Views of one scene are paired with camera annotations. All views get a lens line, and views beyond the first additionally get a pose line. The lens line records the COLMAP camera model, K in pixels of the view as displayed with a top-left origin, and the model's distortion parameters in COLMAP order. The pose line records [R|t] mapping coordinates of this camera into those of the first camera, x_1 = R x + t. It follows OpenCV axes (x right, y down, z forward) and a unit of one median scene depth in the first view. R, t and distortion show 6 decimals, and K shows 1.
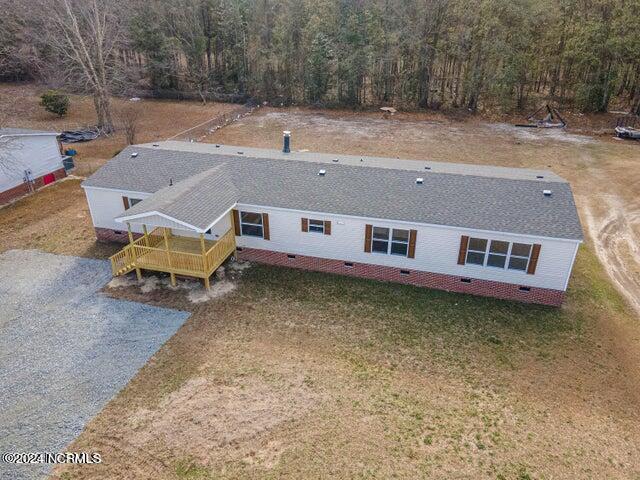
lens RADIAL K [[478.3, 0, 320.0], [0, 478.3, 238.7], [0, 0, 1]] dist [0.025116, 0.020934]
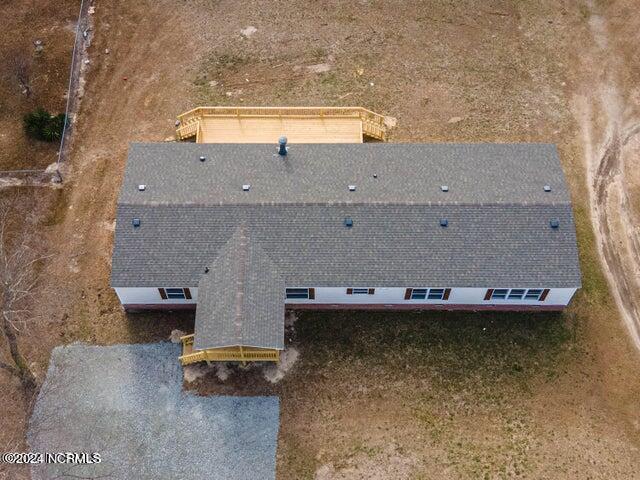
lens RADIAL K [[816.8, 0, 330.0], [0, 816.8, 193.2], [0, 0, 1]] dist [0.024182, 0.000000]
pose [[0.961827, -0.228544, 0.150518, -0.303837], [0.111256, 0.829089, 0.547935, -1.236493], [-0.250020, -0.510273, 0.822868, -0.405788]]
